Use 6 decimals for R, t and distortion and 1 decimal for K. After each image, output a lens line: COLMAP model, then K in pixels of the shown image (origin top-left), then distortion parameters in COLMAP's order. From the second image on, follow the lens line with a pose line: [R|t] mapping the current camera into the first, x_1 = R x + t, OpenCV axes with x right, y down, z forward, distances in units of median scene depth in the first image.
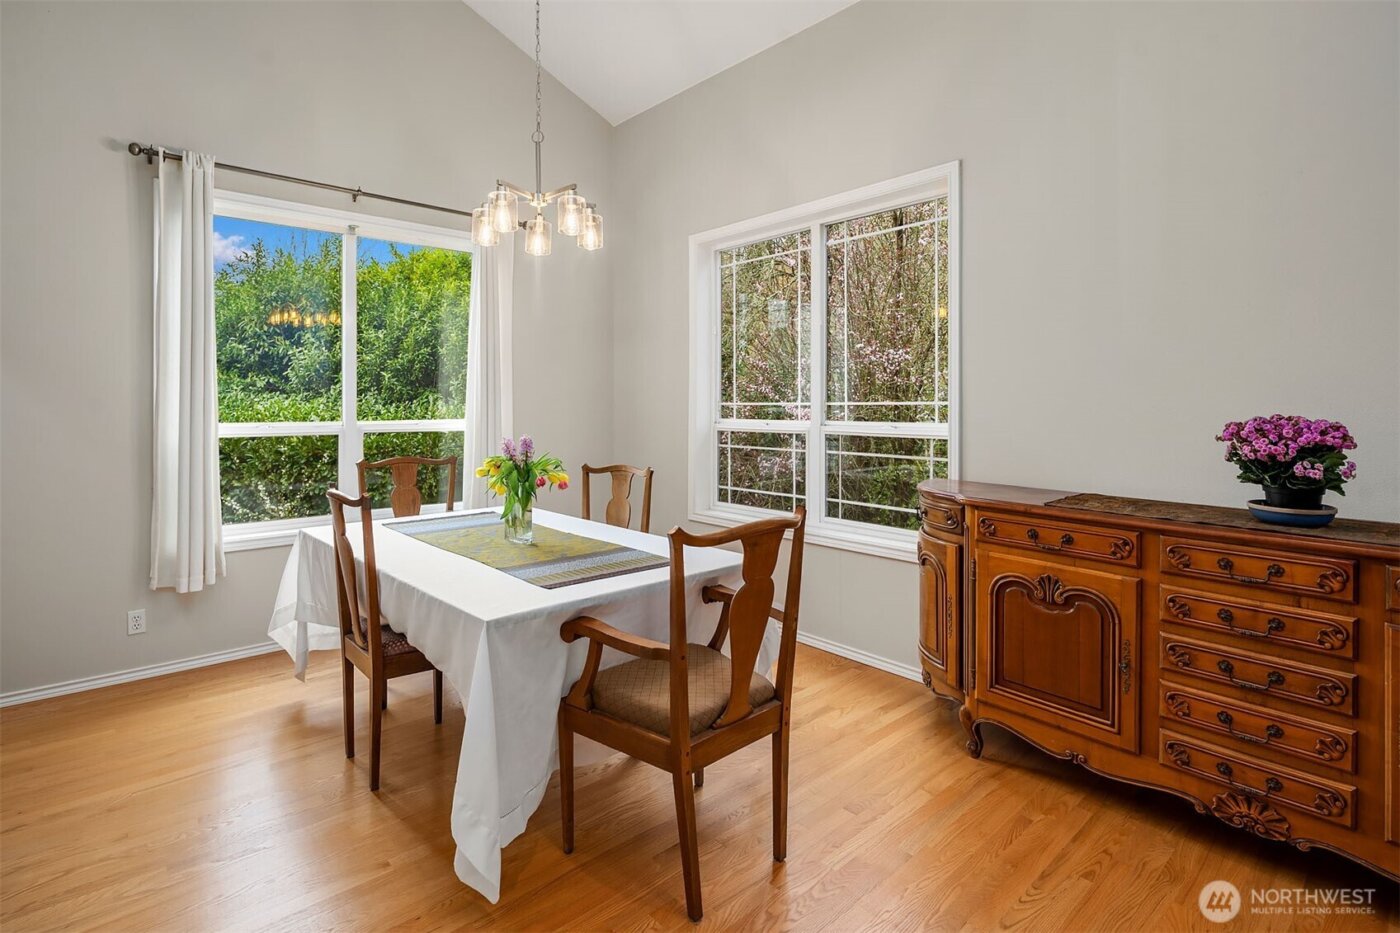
lens RADIAL K [[661.0, 0, 694.9], [0, 661.0, 415.8], [0, 0, 1]] dist [-0.001073, -0.000173]
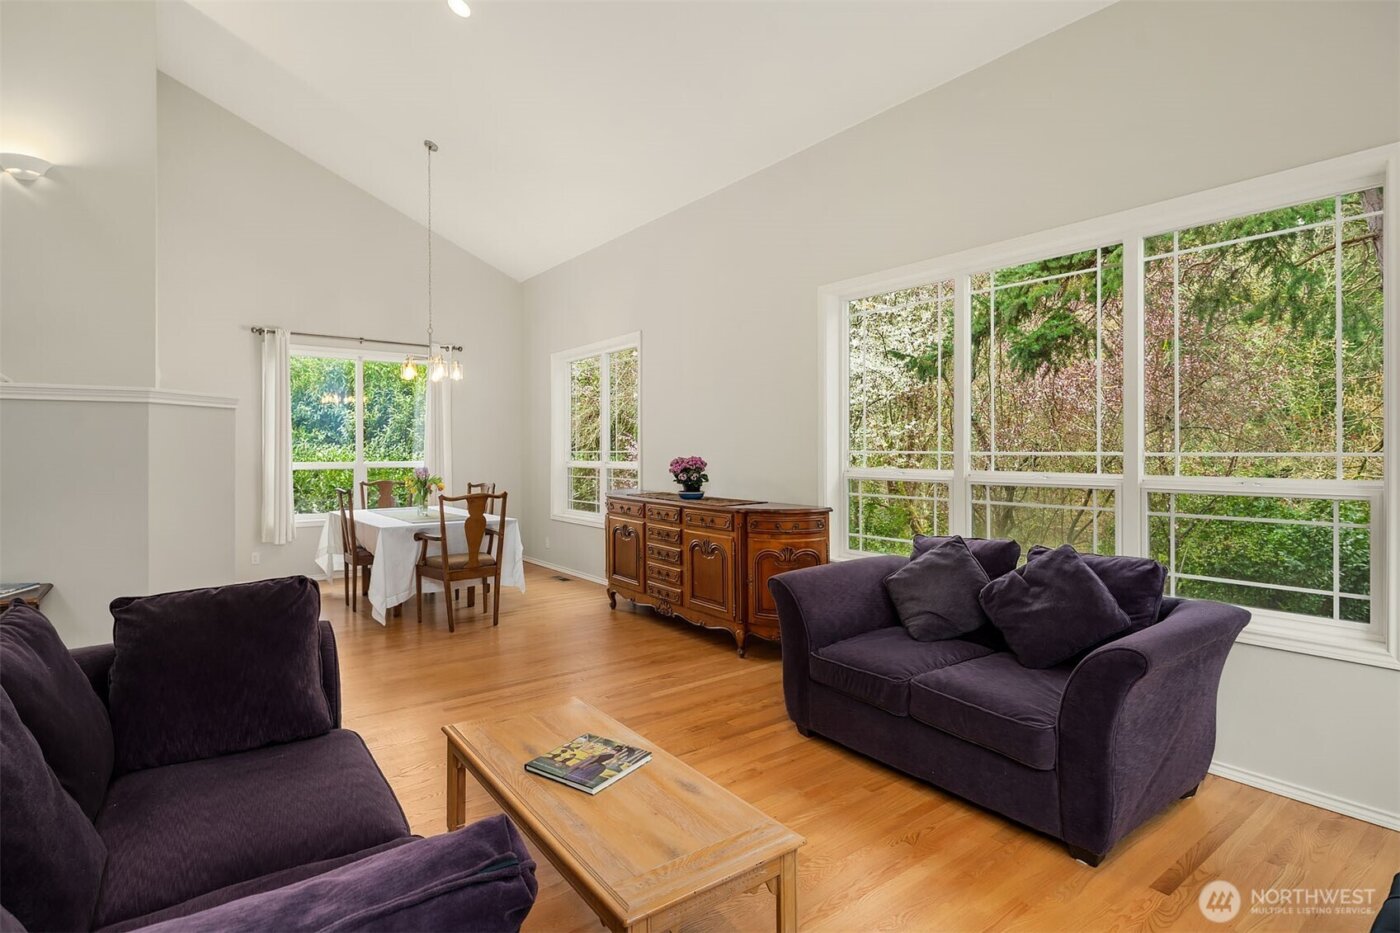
lens RADIAL K [[683.8, 0, 700.0], [0, 683.8, 466.5], [0, 0, 1]] dist [-0.001357, -0.000277]
pose [[0.996415, -0.000384, -0.084603, 0.715310], [0.000771, 0.999989, 0.004543, 0.016979], [0.084601, -0.004592, 0.996404, -1.002861]]
